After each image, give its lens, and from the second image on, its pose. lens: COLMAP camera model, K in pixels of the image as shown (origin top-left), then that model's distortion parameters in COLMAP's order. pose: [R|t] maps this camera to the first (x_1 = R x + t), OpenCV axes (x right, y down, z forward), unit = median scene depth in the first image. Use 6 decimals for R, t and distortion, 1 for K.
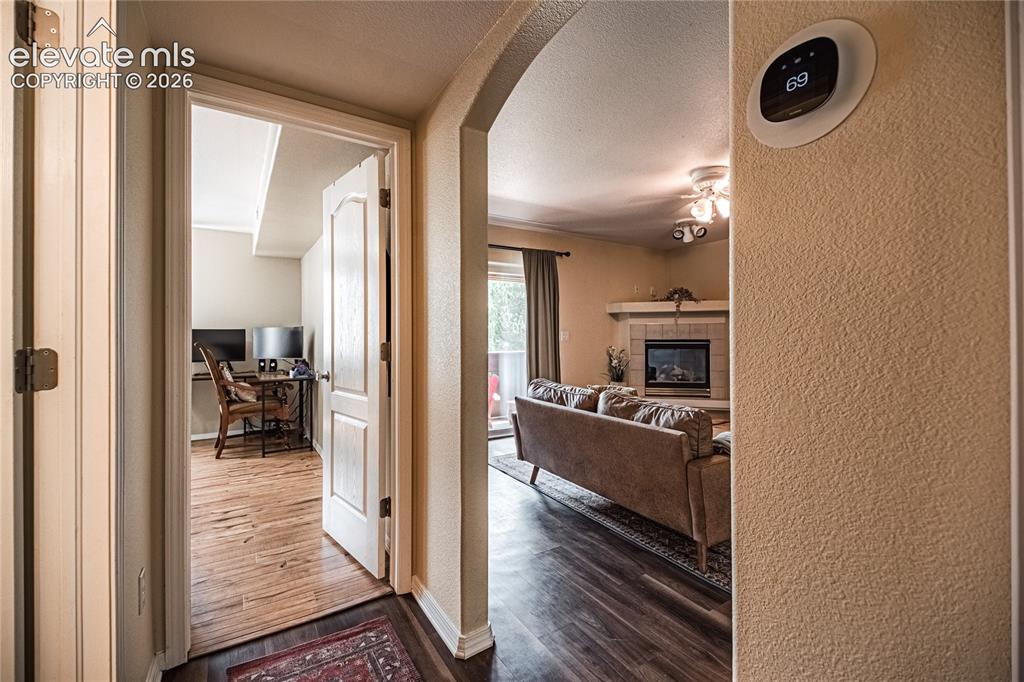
lens RADIAL K [[433.1, 0, 513.2], [0, 433.1, 333.8], [0, 0, 1]] dist [0.022587, -0.022258]
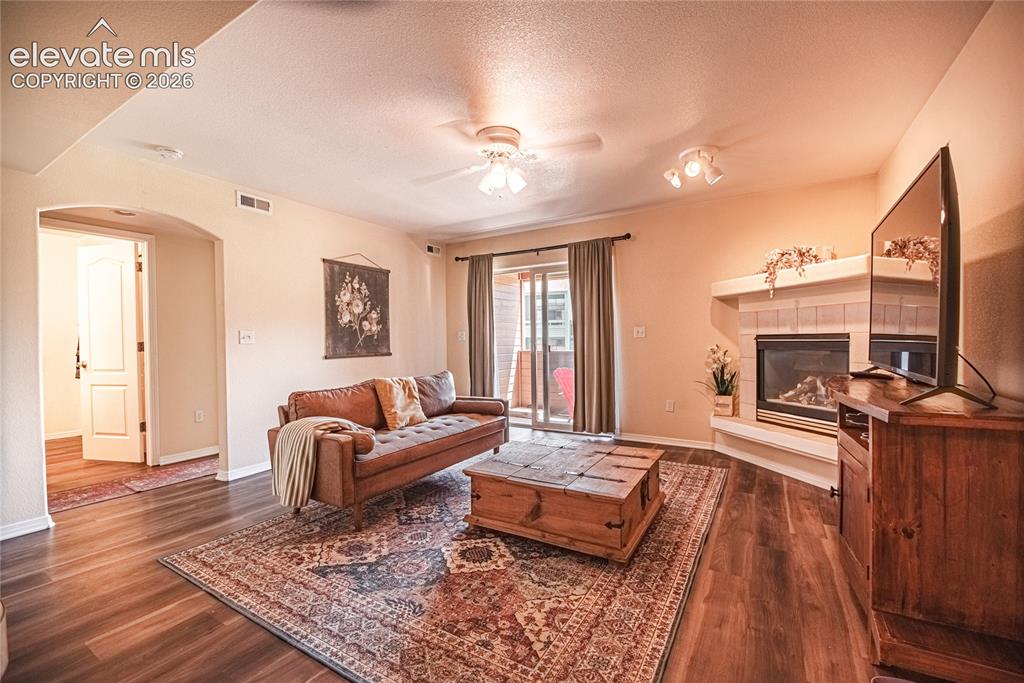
lens RADIAL K [[424.0, 0, 512.0], [0, 424.0, 341.5], [0, 0, 1]] dist [0.022842, -0.019400]
pose [[0.456482, 0.001967, -0.889731, 0.755982], [0.015777, 0.999822, 0.010305, 0.011182], [0.889593, -0.018741, 0.456369, 0.405905]]
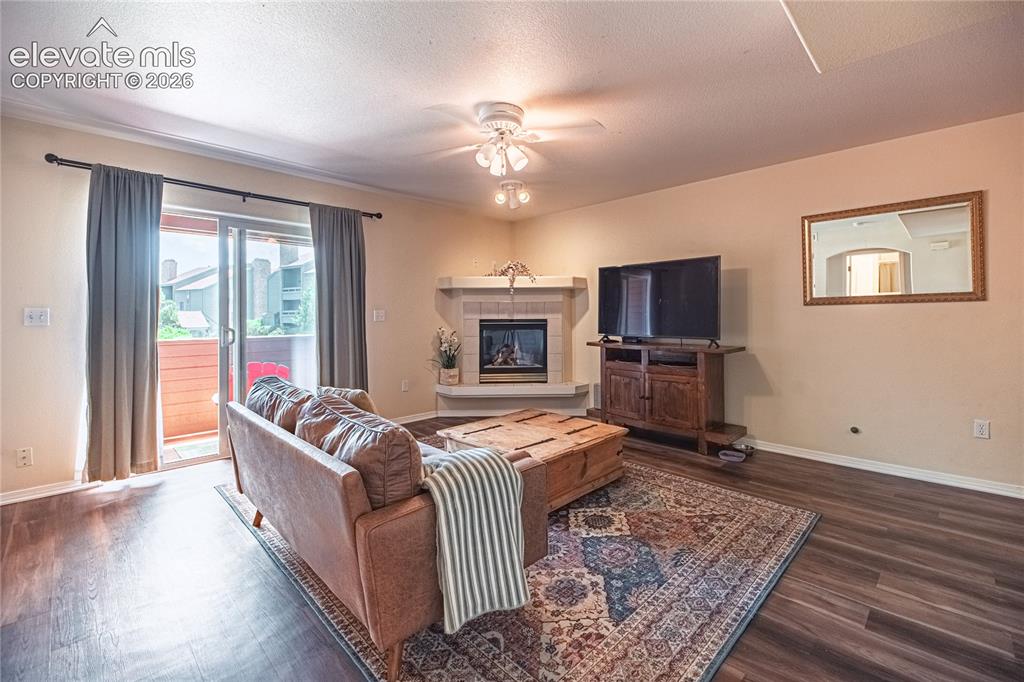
lens RADIAL K [[438.6, 0, 517.2], [0, 438.6, 315.4], [0, 0, 1]] dist [0.024399, -0.000185]
pose [[0.973186, 0.000301, 0.230019, 0.185716], [-0.001681, 0.999982, 0.005804, -0.000082], [-0.230013, -0.006036, 0.973169, 0.126971]]
